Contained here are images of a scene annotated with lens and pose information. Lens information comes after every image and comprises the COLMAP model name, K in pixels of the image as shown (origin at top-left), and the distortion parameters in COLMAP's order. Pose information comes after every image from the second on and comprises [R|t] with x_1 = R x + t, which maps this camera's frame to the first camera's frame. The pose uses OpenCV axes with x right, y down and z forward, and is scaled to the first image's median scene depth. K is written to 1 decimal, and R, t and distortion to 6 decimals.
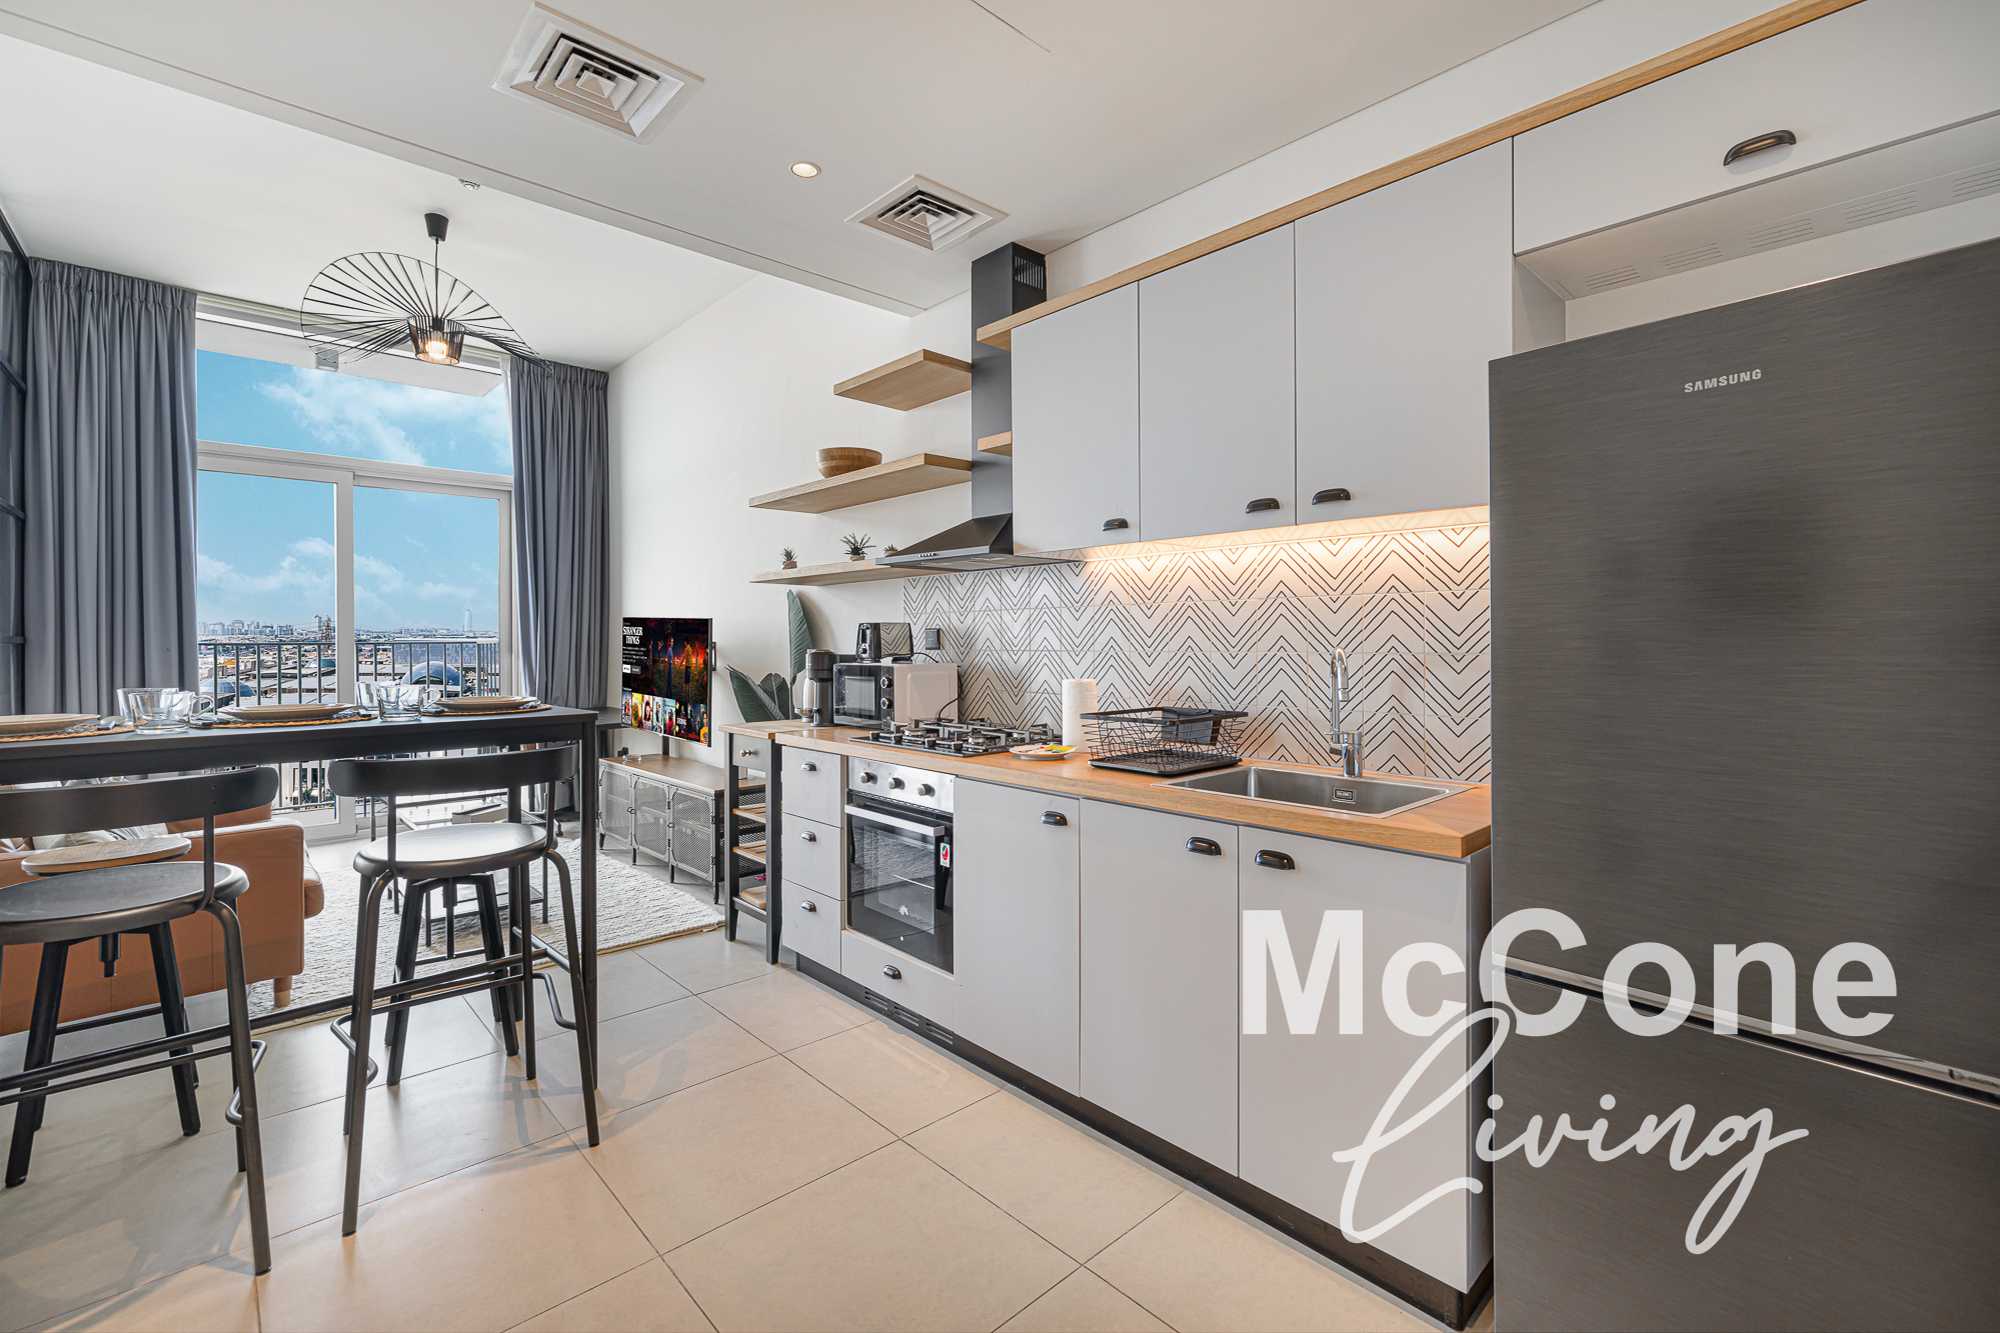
lens RADIAL K [[875.1, 0, 1001.1], [0, 875.1, 641.5], [0, 0, 1]] dist [0.001009, -0.000435]
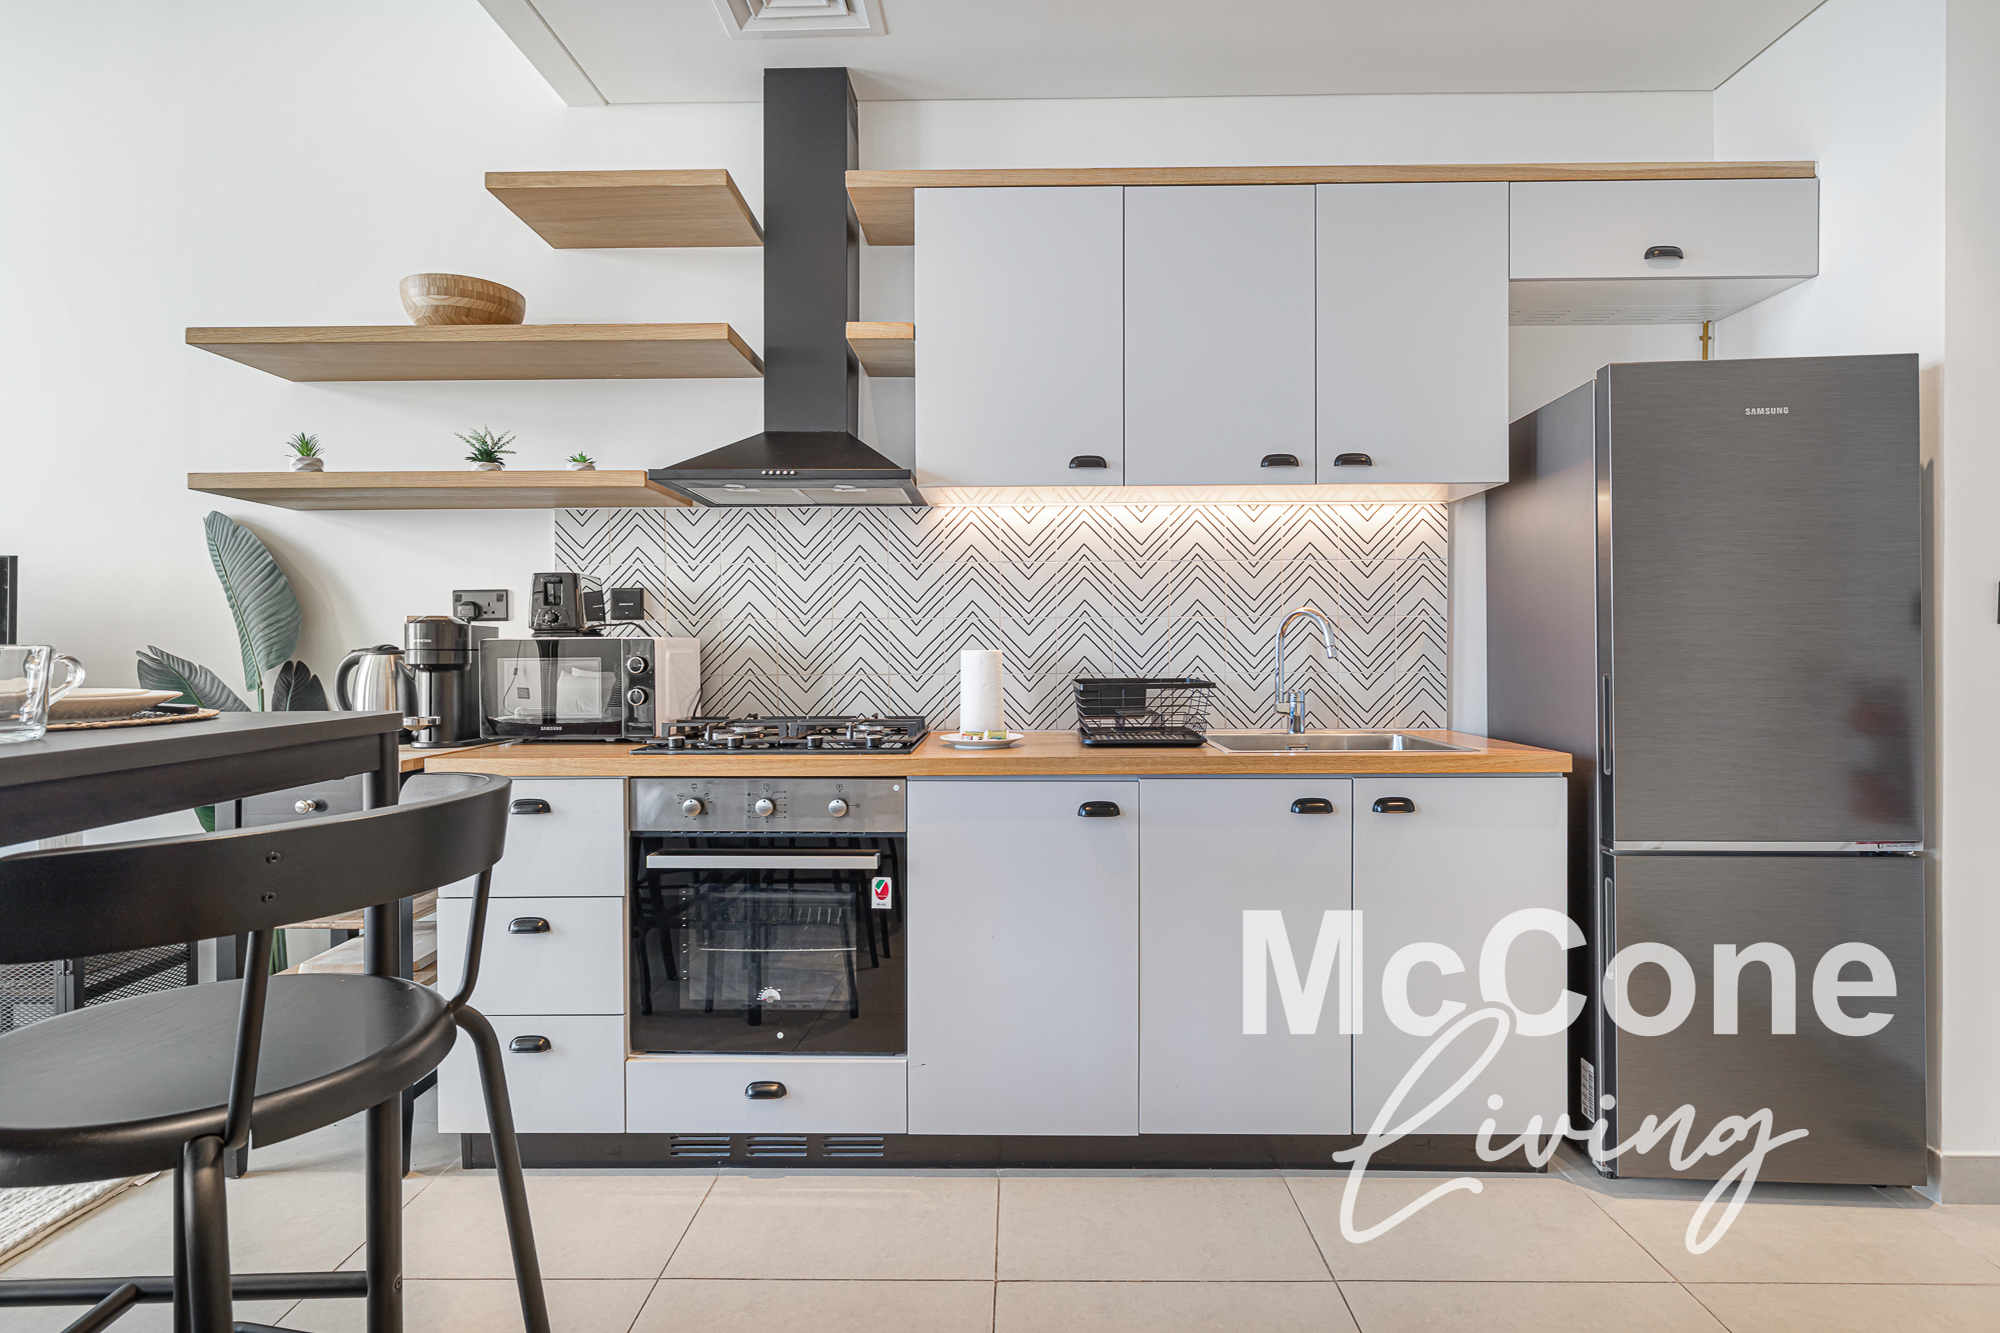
lens RADIAL K [[992.4, 0, 998.7], [0, 992.4, 660.7], [0, 0, 1]] dist [-0.010234, 0.000967]
pose [[0.686829, -0.008676, 0.726768, -0.559354], [0.002868, 0.999953, 0.009226, 0.044583], [-0.726814, -0.004253, 0.686821, 0.356364]]
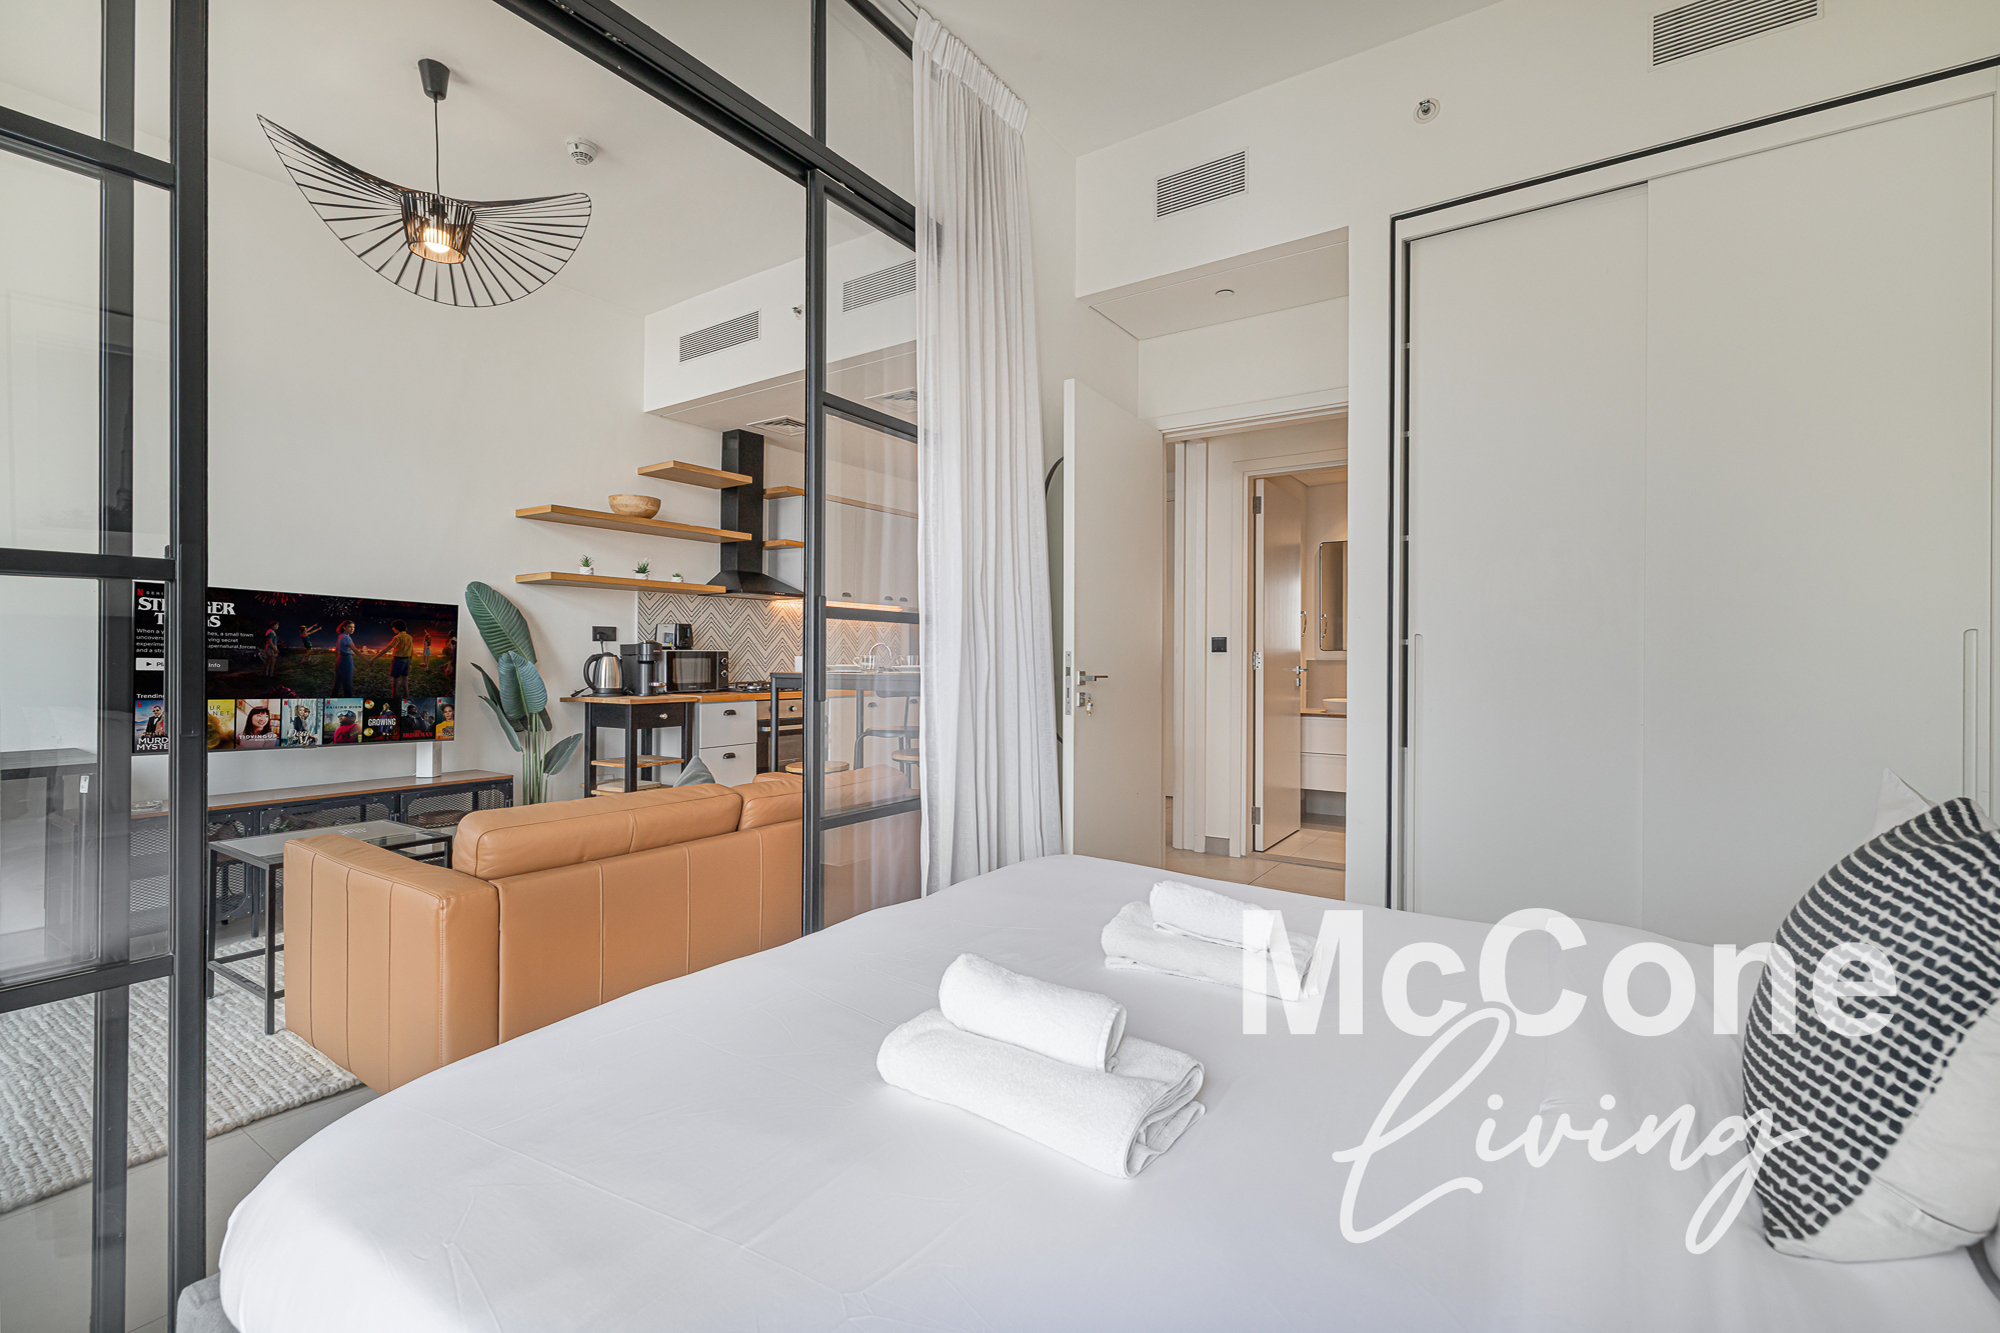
lens RADIAL K [[870.6, 0, 999.7], [0, 870.6, 660.7], [0, 0, 1]] dist [0.000266, -0.000232]
pose [[-0.225440, -0.003669, 0.974250, -2.193256], [-0.002584, 0.999992, 0.003168, 0.045797], [-0.974254, -0.001804, -0.225447, 1.005541]]
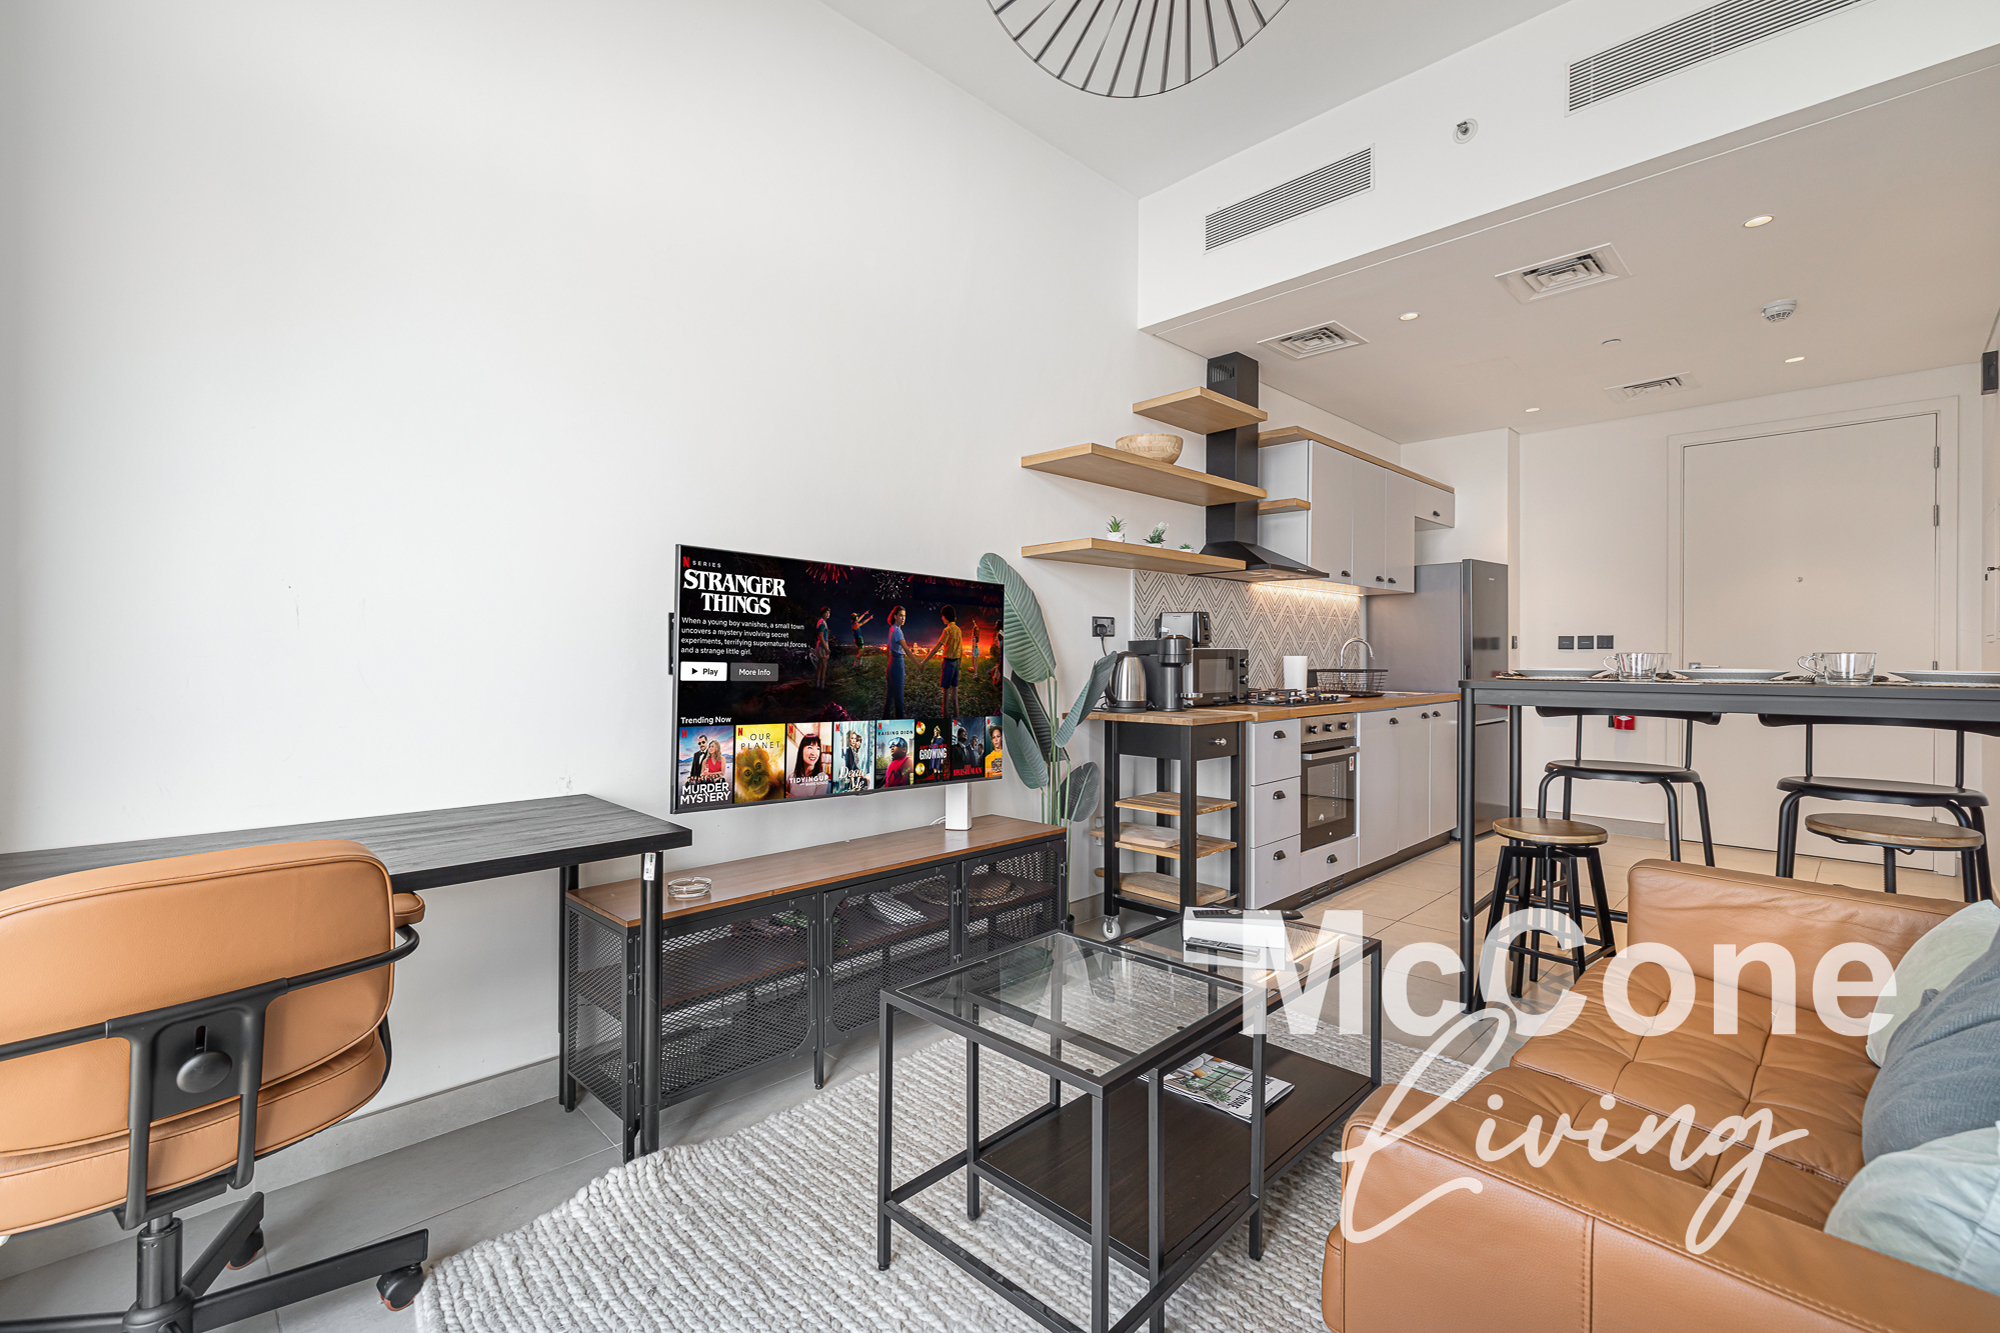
lens RADIAL K [[870.6, 0, 999.7], [0, 870.6, 660.7], [0, 0, 1]] dist [0.000266, -0.000232]
pose [[-0.027951, -0.002531, 0.999606, -1.565800], [0.003356, 0.999991, 0.002625, 0.046466], [-0.999604, 0.003428, -0.027942, 1.610356]]
